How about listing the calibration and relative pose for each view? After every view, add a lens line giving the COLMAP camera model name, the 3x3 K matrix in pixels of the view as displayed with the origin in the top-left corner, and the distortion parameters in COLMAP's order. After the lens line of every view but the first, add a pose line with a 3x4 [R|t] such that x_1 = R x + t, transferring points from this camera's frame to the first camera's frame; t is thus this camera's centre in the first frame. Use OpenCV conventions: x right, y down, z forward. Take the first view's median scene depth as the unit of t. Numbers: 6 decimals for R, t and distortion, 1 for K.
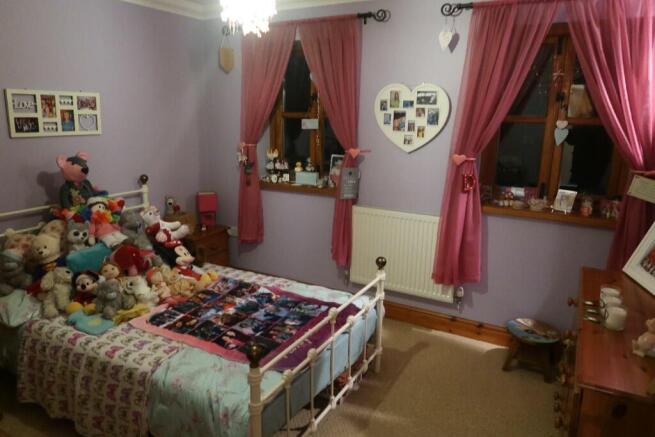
lens RADIAL K [[452.8, 0, 326.4], [0, 452.8, 213.7], [0, 0, 1]] dist [-0.022714, 0.000844]
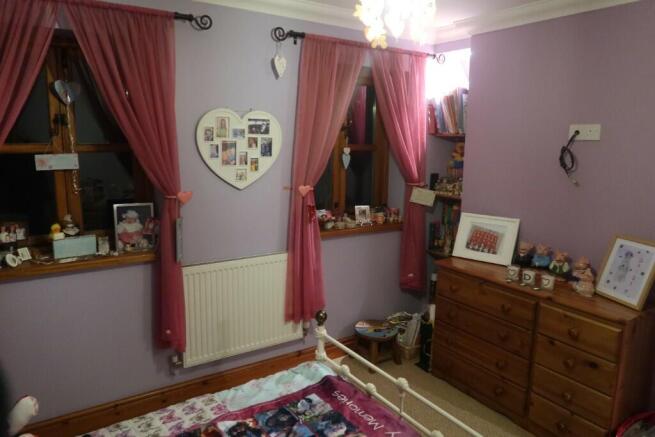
lens RADIAL K [[452.8, 0, 326.4], [0, 452.8, 213.7], [0, 0, 1]] dist [-0.022714, 0.000844]
pose [[0.459911, -0.155116, 0.874312, -0.511678], [0.186761, 0.979497, 0.075536, -0.127426], [-0.868103, 0.128548, 0.479451, 0.467187]]
